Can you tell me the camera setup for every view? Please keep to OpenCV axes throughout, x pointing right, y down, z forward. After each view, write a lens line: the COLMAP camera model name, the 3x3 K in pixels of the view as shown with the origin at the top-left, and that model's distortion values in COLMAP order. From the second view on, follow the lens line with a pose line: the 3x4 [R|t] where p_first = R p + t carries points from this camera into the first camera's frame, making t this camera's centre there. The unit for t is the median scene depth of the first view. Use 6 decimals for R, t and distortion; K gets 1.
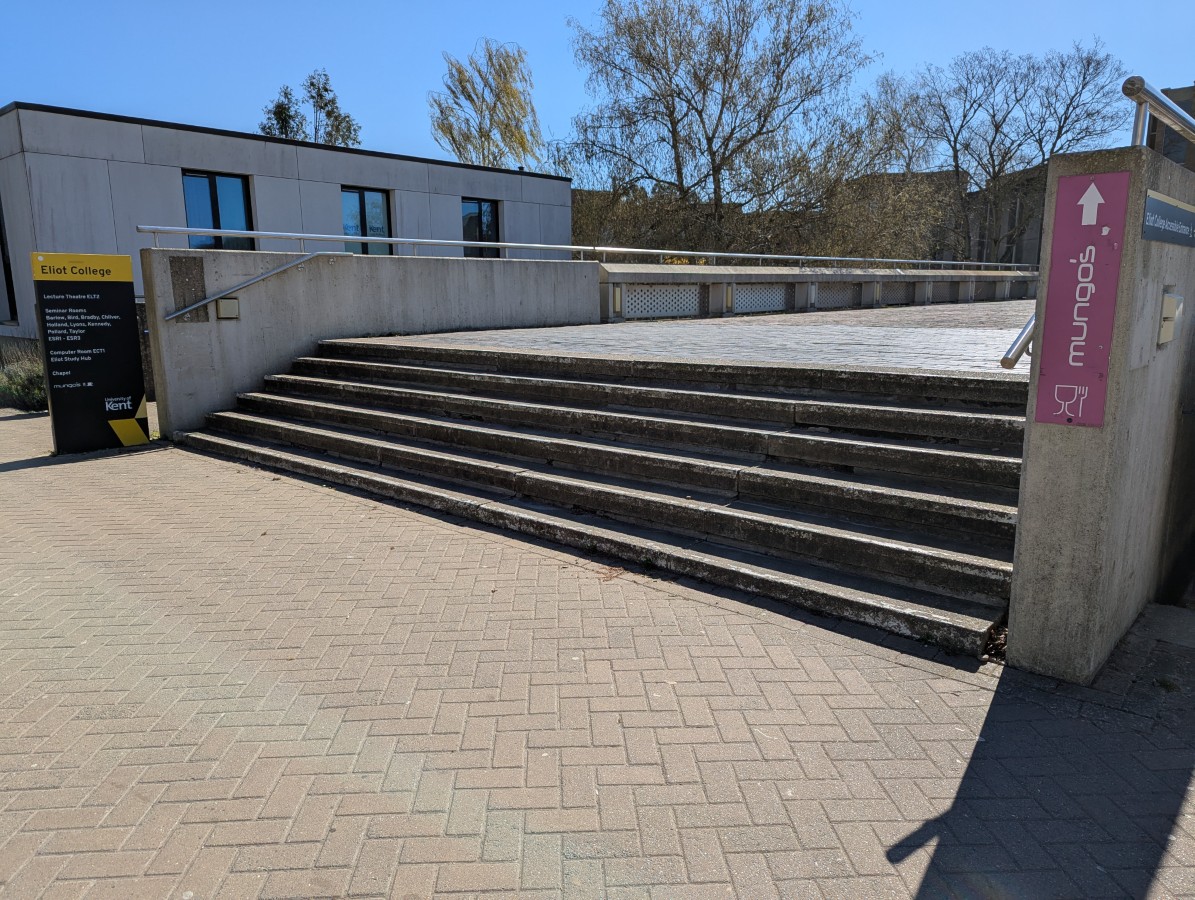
lens RADIAL K [[828.6, 0, 597.5], [0, 828.6, 450.0], [0, 0, 1]] dist [0.075845, -0.079209]
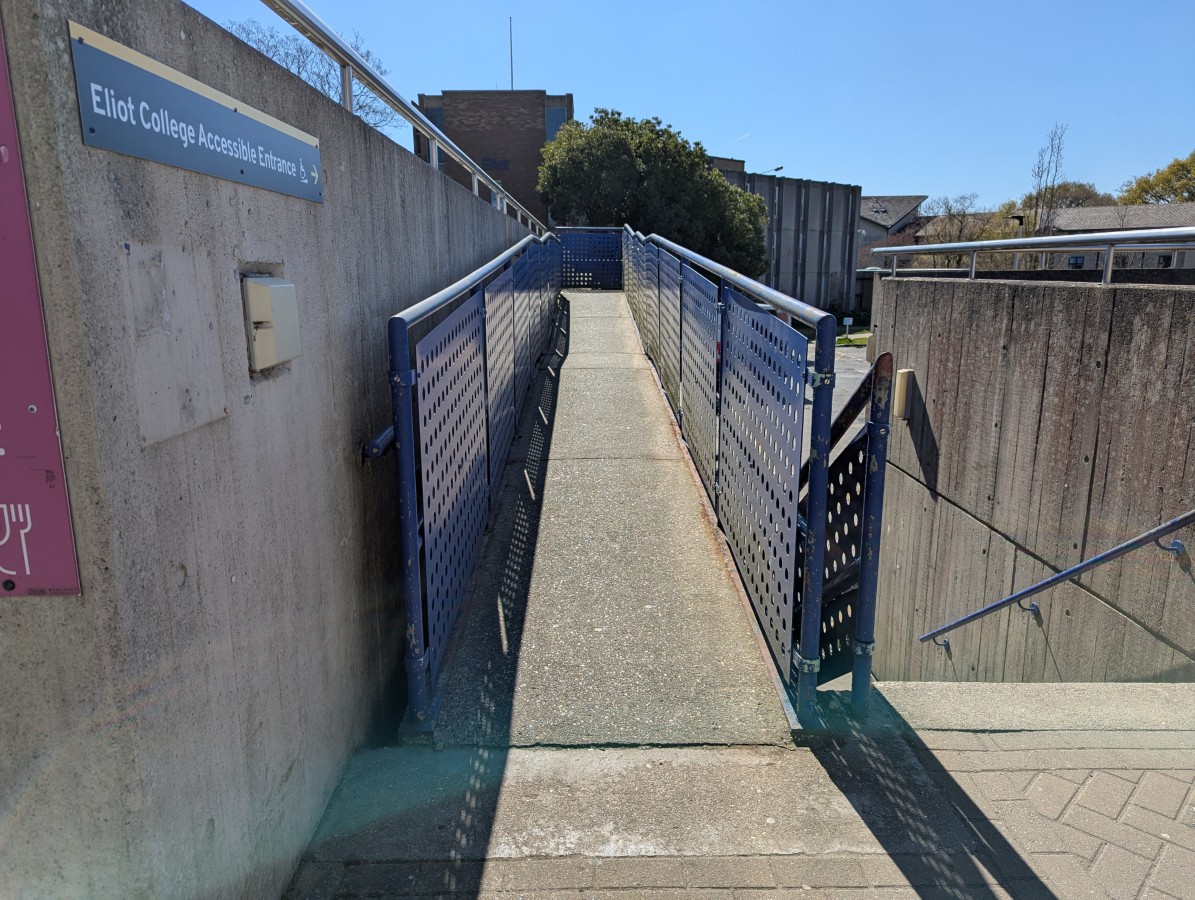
lens RADIAL K [[833.7, 0, 586.9], [0, 833.7, 447.7], [0, 0, 1]] dist [0.051827, -0.039396]
pose [[0.740022, -0.135189, 0.658856, 0.263212], [0.124852, 0.990177, 0.062939, -0.048139], [-0.660893, 0.035683, 0.749632, 0.260477]]
